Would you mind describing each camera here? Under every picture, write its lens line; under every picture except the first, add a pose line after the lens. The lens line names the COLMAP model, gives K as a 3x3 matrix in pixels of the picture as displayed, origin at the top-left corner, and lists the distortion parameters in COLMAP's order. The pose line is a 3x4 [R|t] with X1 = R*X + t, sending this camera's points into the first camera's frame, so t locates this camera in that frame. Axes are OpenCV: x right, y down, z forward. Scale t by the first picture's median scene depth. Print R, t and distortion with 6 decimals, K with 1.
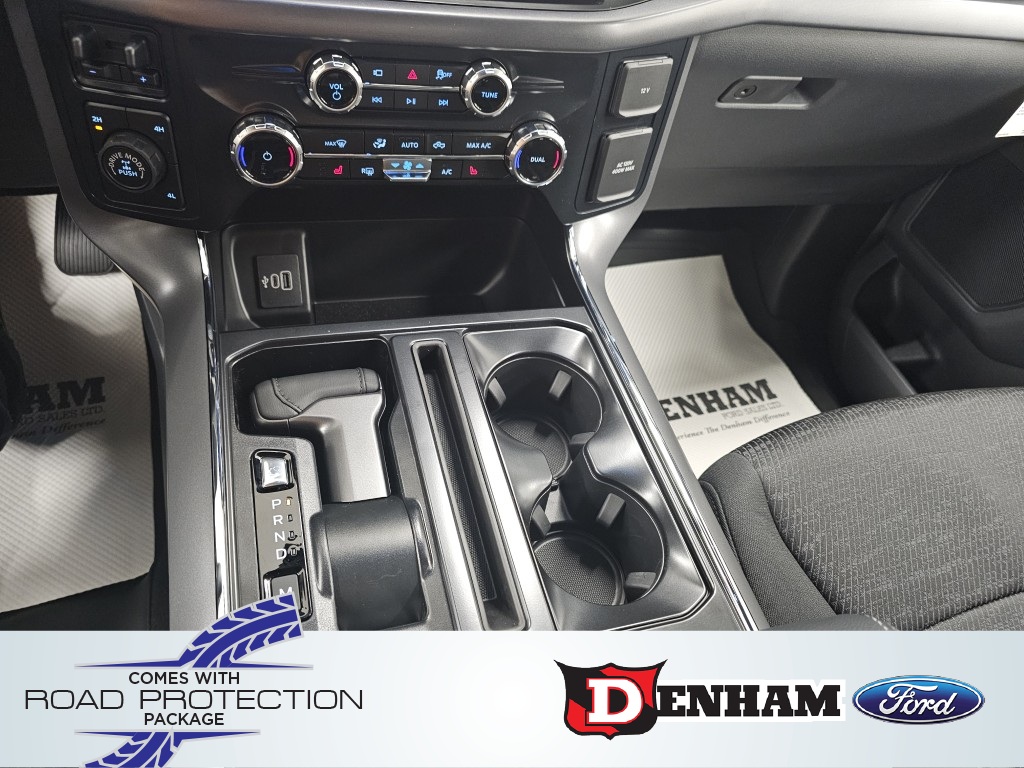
lens RADIAL K [[689.0, 0, 512.8], [0, 689.0, 375.6], [0, 0, 1]] dist [0.053418, -0.069148]
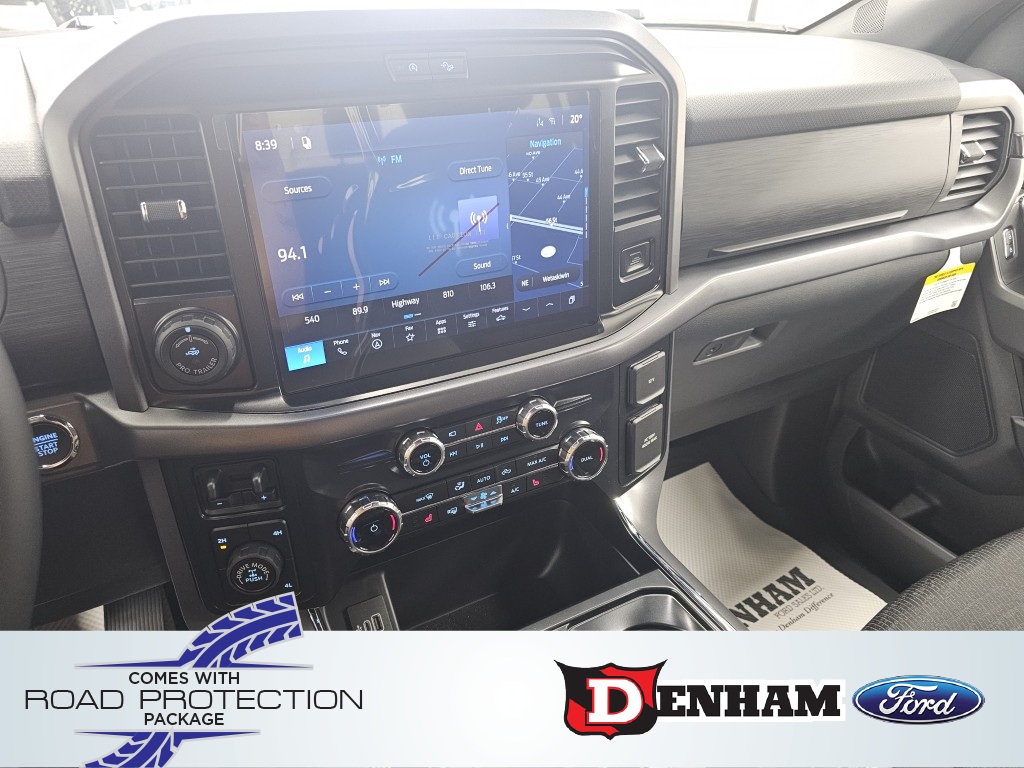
lens RADIAL K [[689.0, 0, 512.8], [0, 689.0, 375.6], [0, 0, 1]] dist [0.053418, -0.069148]
pose [[0.960410, -0.256565, 0.108565, -0.171904], [0.277798, 0.911325, -0.303835, -0.120171], [-0.020984, 0.321965, 0.946519, -0.139099]]
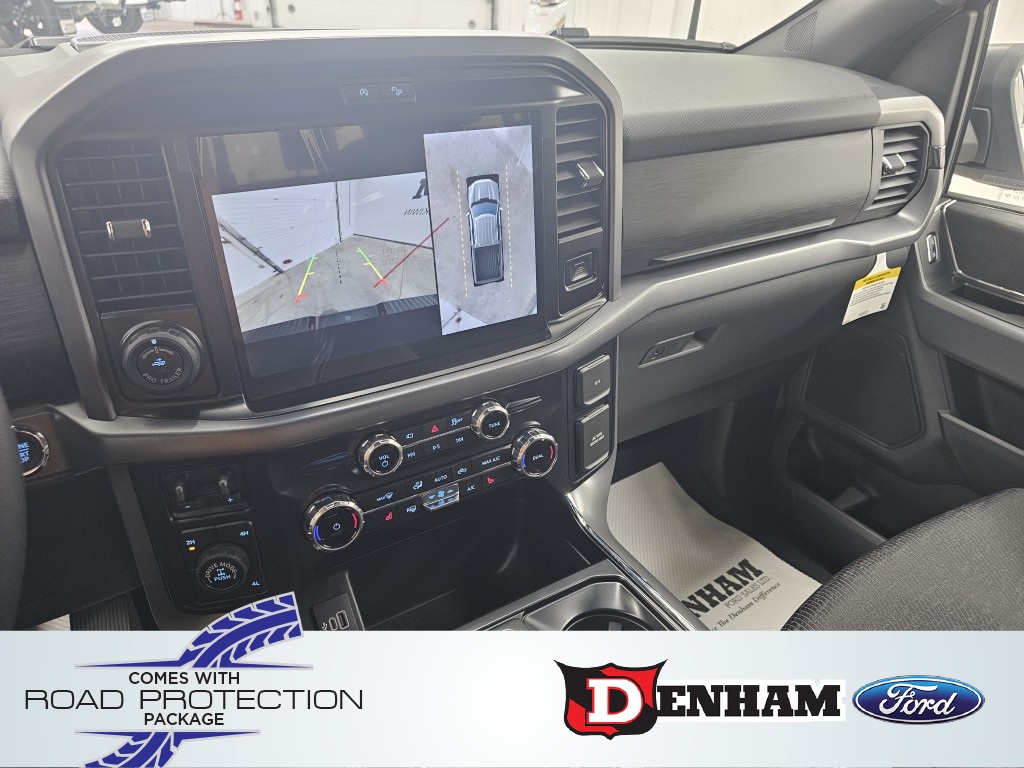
lens RADIAL K [[687.1, 0, 507.6], [0, 687.1, 385.8], [0, 0, 1]] dist [0.058461, -0.075866]
pose [[0.948947, -0.277230, 0.150477, -0.163808], [0.310497, 0.905039, -0.290682, -0.085317], [-0.055601, 0.322564, 0.944913, -0.199180]]
